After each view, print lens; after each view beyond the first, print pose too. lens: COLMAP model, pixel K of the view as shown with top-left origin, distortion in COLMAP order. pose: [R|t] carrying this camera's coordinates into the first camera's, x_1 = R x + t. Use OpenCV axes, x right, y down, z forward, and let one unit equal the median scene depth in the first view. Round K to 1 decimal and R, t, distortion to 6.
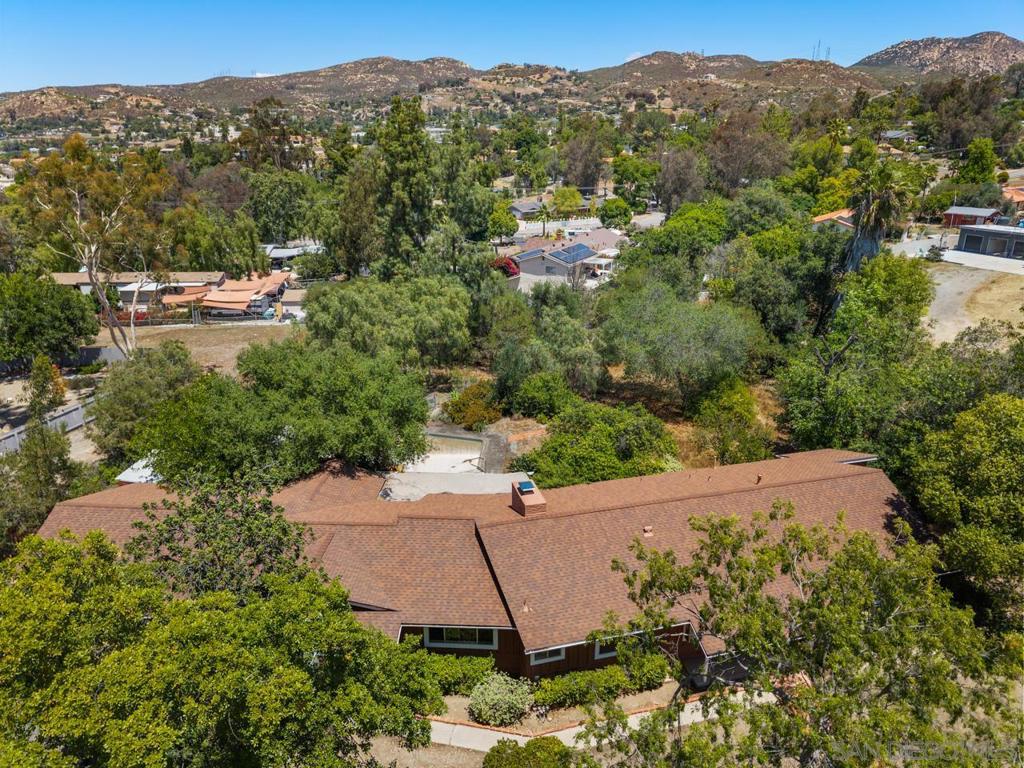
lens RADIAL K [[689.0, 0, 512.0], [0, 689.0, 384.0], [0, 0, 1]] dist [0.019279, -0.016682]
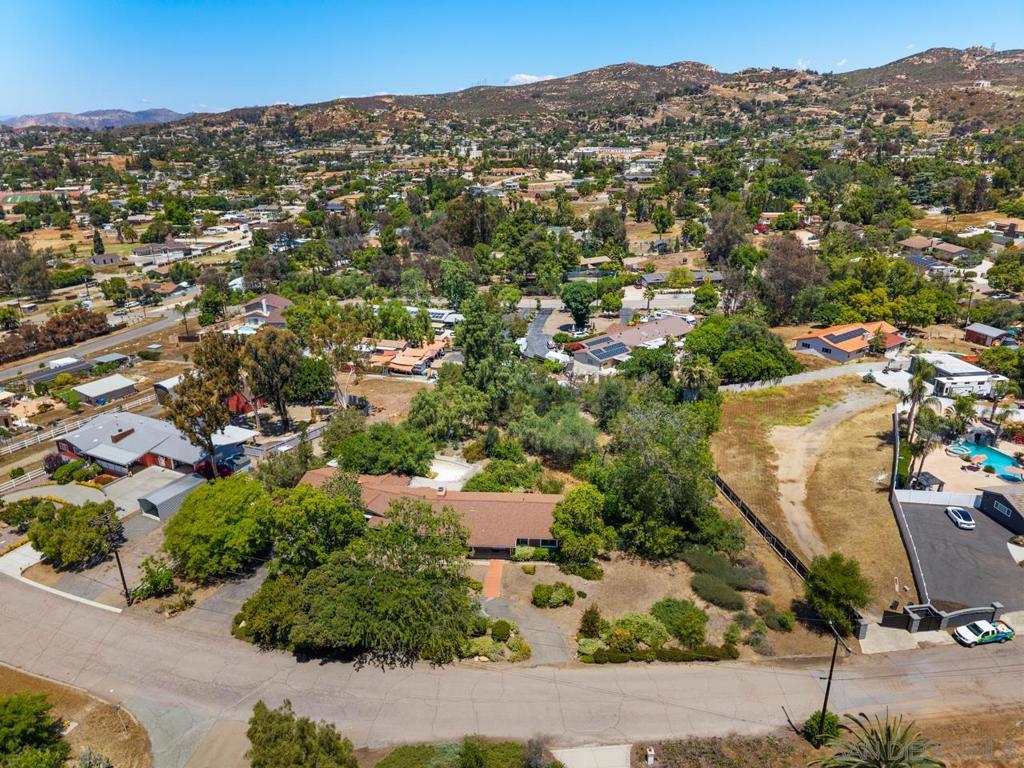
lens RADIAL K [[689.0, 0, 512.0], [0, 689.0, 384.0], [0, 0, 1]] dist [0.019279, -0.016682]
pose [[0.947265, 0.111747, -0.300335, 0.029176], [-0.111087, 0.993623, 0.019331, -0.009993], [0.300580, 0.015052, 0.953638, -0.044824]]
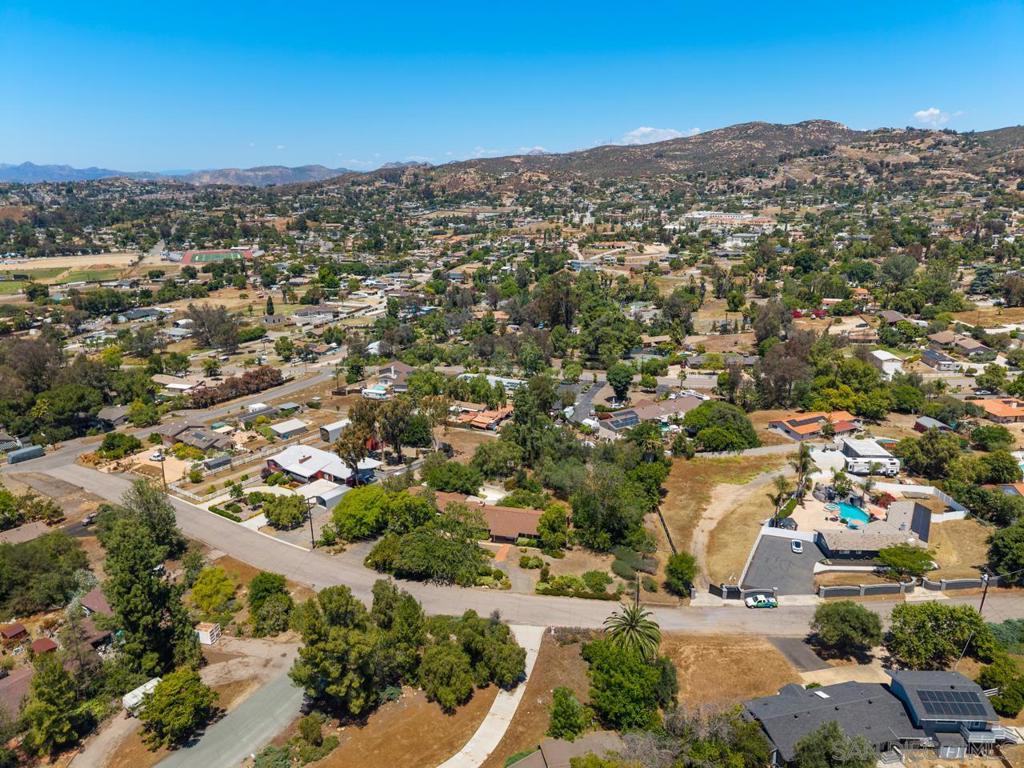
lens RADIAL K [[685.6, 0, 512.0], [0, 685.6, 384.0], [0, 0, 1]] dist [0.053230, -0.067443]
pose [[0.877233, 0.136661, -0.460202, 0.062387], [-0.166451, 0.985744, -0.024564, -0.016169], [0.450284, 0.098149, 0.887474, -0.090343]]
